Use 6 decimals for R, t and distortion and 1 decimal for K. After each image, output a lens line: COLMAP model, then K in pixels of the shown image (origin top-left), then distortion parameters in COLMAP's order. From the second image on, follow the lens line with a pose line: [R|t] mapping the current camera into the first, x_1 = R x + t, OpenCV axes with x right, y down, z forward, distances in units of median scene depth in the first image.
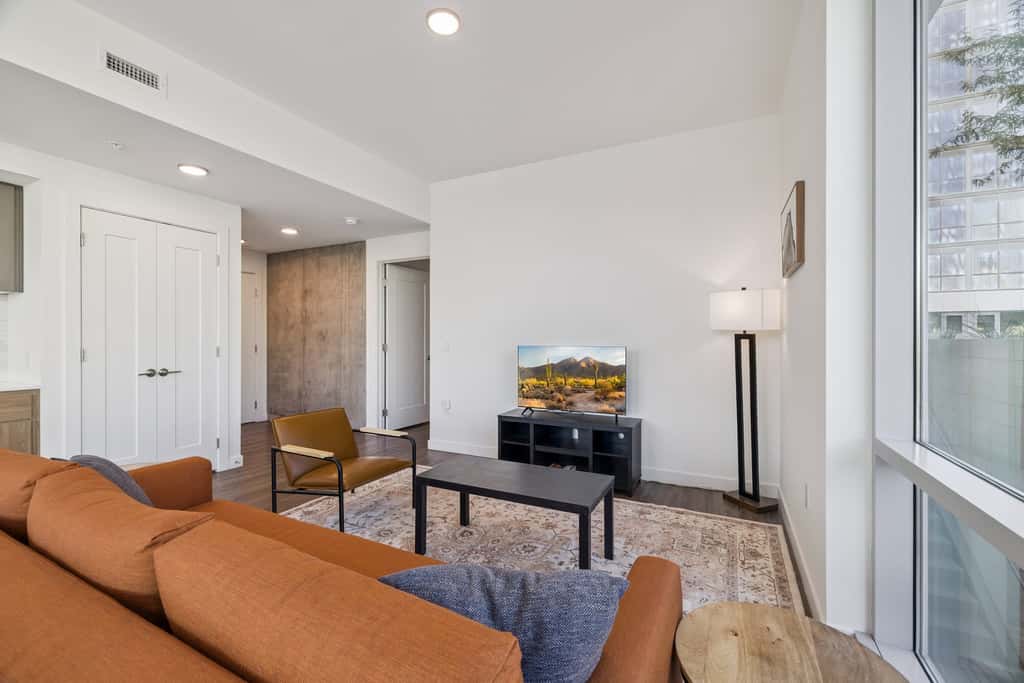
lens RADIAL K [[429.6, 0, 508.4], [0, 429.6, 341.2], [0, 0, 1]] dist [0.005927, -0.001510]
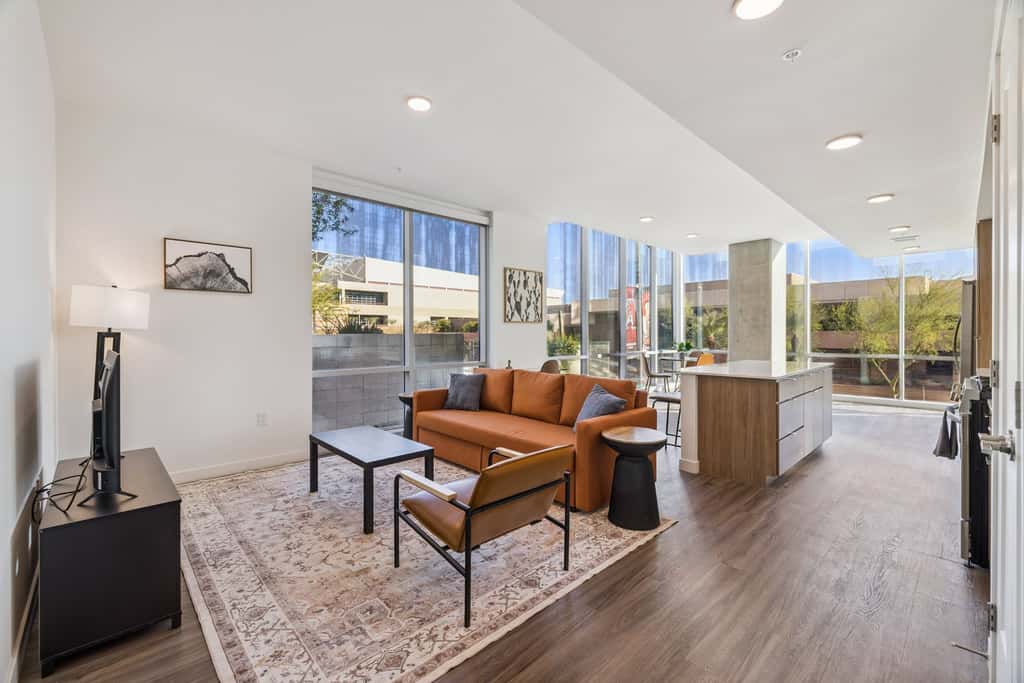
lens RADIAL K [[429.6, 0, 506.5], [0, 429.6, 336.4], [0, 0, 1]] dist [0.005927, -0.001510]
pose [[-0.941328, -0.001535, 0.337489, -0.575087], [0.002947, 0.999914, 0.012766, -0.015116], [-0.337480, 0.013012, -0.941243, 1.449623]]
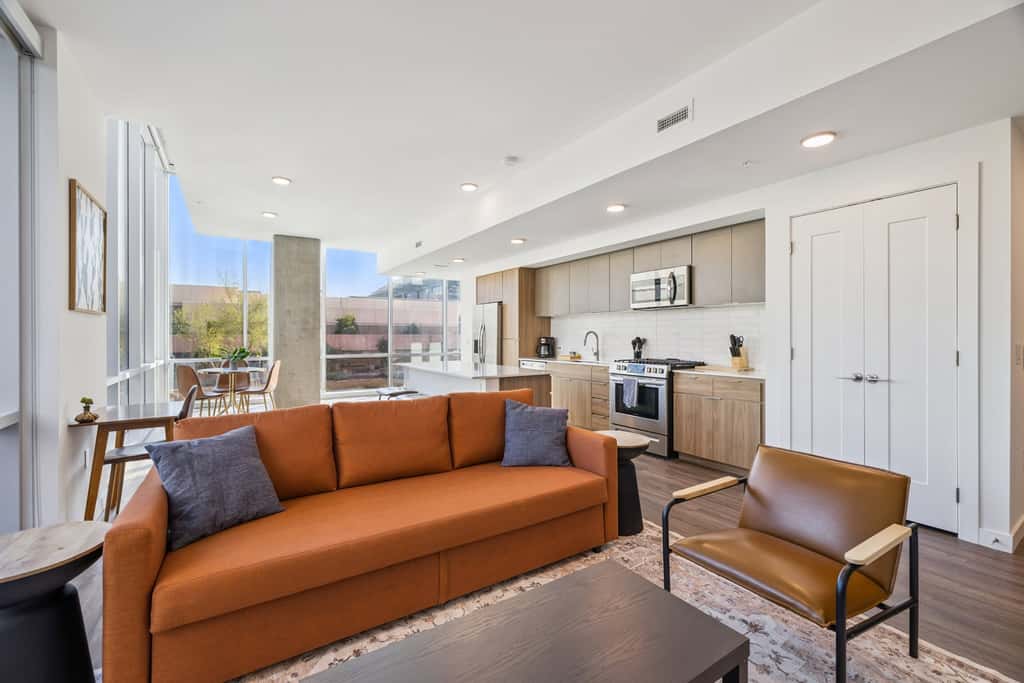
lens RADIAL K [[429.6, 0, 512.2], [0, 429.6, 339.6], [0, 0, 1]] dist [0.005927, -0.001510]
pose [[-0.492465, 0.005845, -0.870313, 0.279993], [-0.004998, 0.999942, 0.009544, -0.009049], [0.870318, 0.009049, -0.492407, 0.820357]]
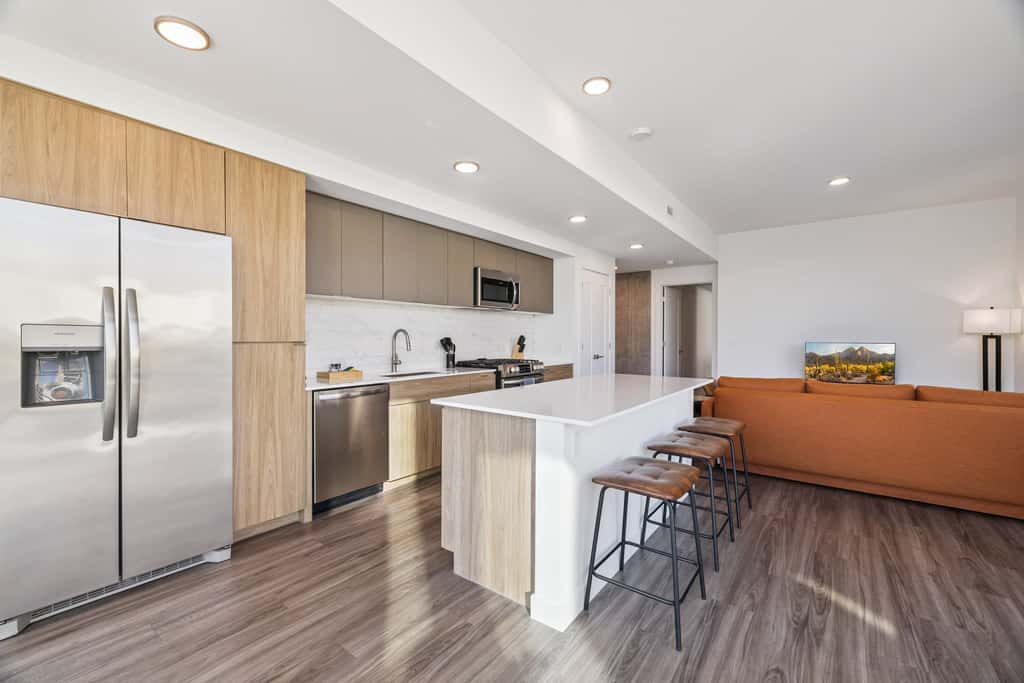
lens RADIAL K [[429.6, 0, 510.9], [0, 429.6, 340.1], [0, 0, 1]] dist [0.005927, -0.001510]
pose [[0.985790, 0.002076, -0.167971, -0.873642], [-0.001639, 0.999995, 0.002742, -0.000533], [0.167976, -0.002427, 0.985788, -0.823037]]
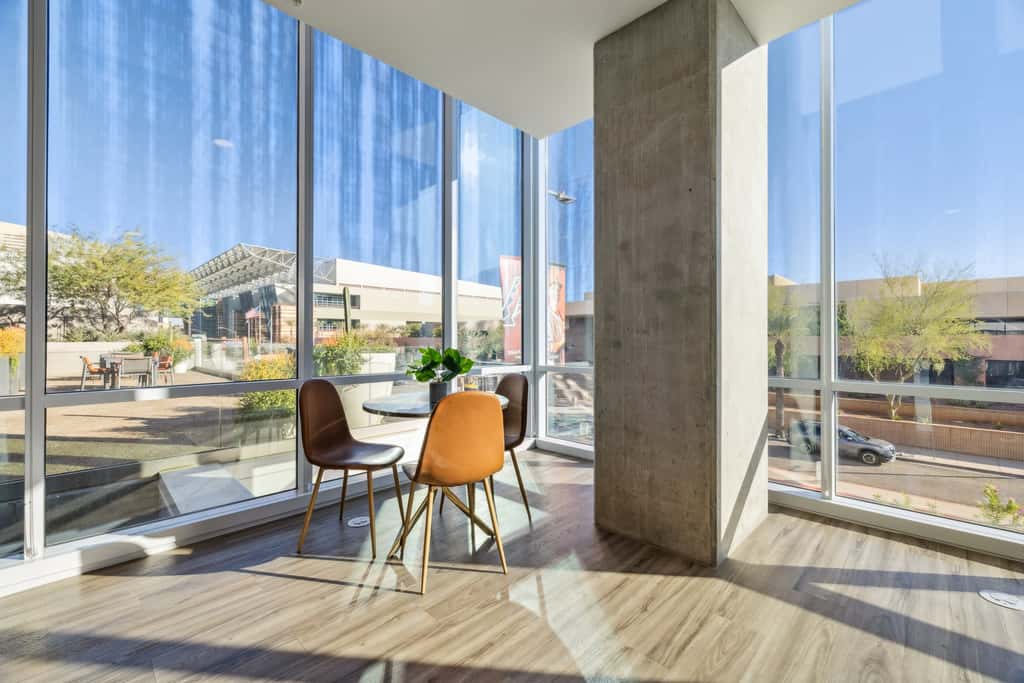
lens RADIAL K [[429.6, 0, 510.5], [0, 429.6, 337.1], [0, 0, 1]] dist [0.005927, -0.001510]
pose [[-0.953139, -0.000517, 0.302533, -1.005790], [-0.000364, 1.000000, 0.000561, 0.029093], [-0.302533, 0.000425, -0.953139, -0.381528]]
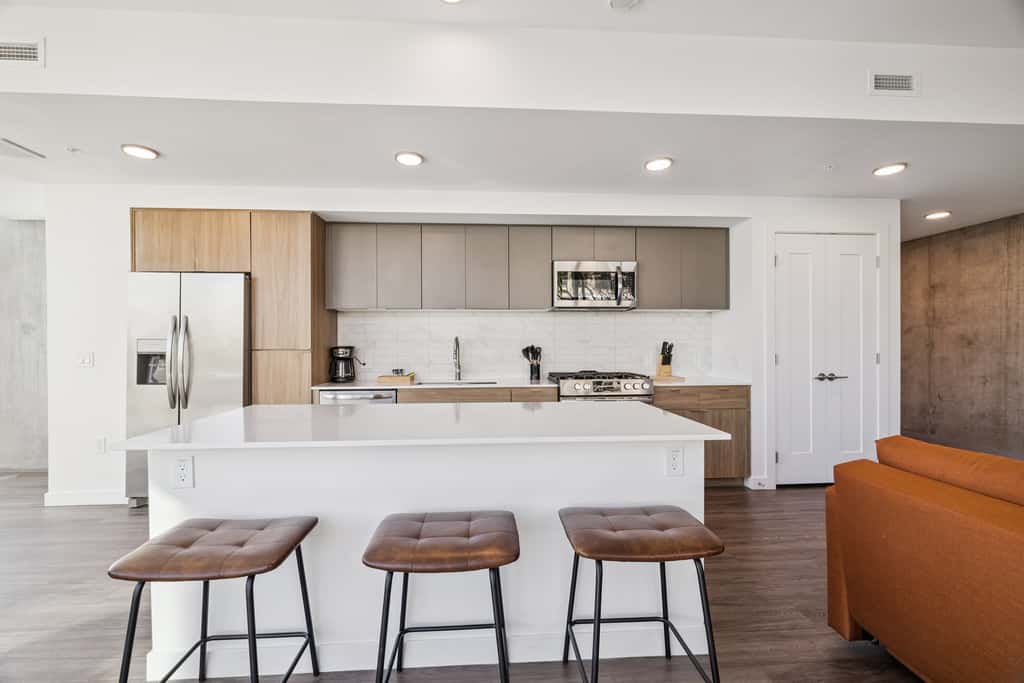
lens RADIAL K [[429.6, 0, 505.7], [0, 429.6, 347.7], [0, 0, 1]] dist [0.005927, -0.001510]
pose [[0.510649, 0.000547, -0.859789, -0.314330], [-0.000192, 1.000000, 0.000522, 0.000939], [0.859789, -0.000101, 0.510649, -0.211954]]
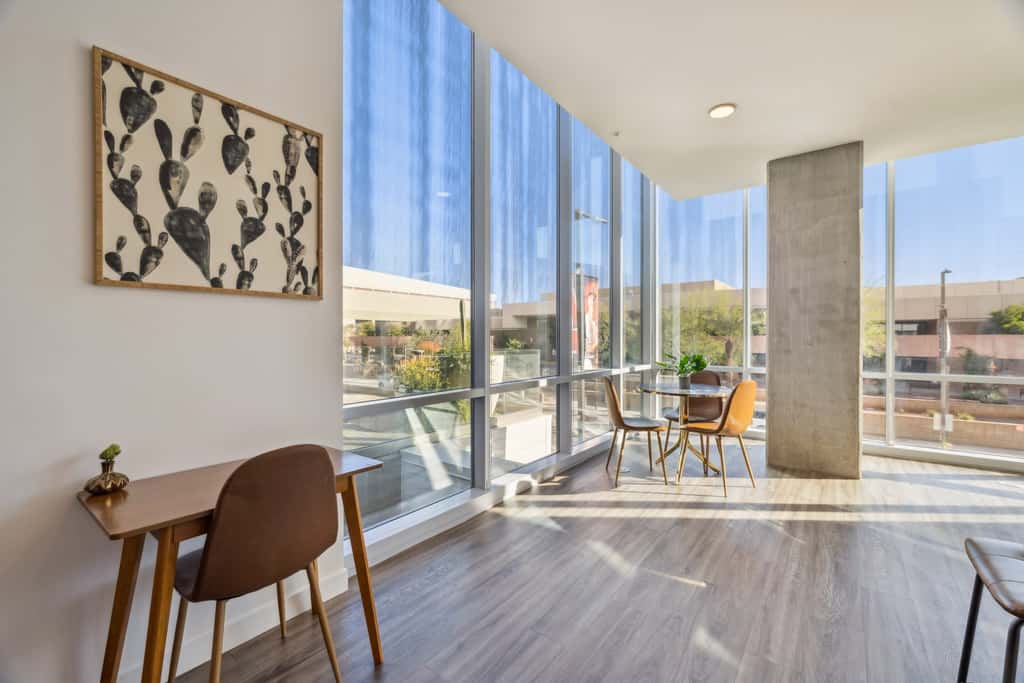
lens RADIAL K [[429.6, 0, 512.4], [0, 429.6, 339.0], [0, 0, 1]] dist [0.005927, -0.001510]
pose [[-0.983870, -0.000983, 0.178881, -0.442657], [0.000526, 0.999965, 0.008388, -0.001870], [-0.178883, 0.008347, -0.983835, 0.149989]]
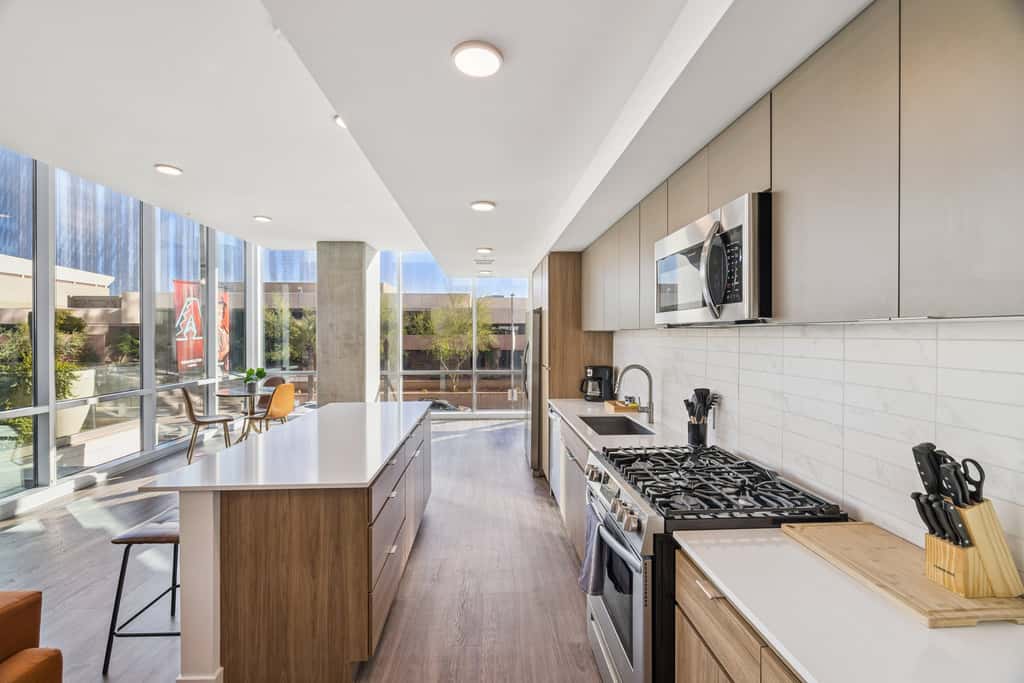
lens RADIAL K [[429.6, 0, 514.3], [0, 429.6, 336.9], [0, 0, 1]] dist [0.005927, -0.001510]
pose [[-0.859903, 0.001861, -0.510455, -0.706775], [-0.004566, 0.999925, 0.011336, -0.092362], [0.510438, 0.012078, -0.859830, 0.873507]]
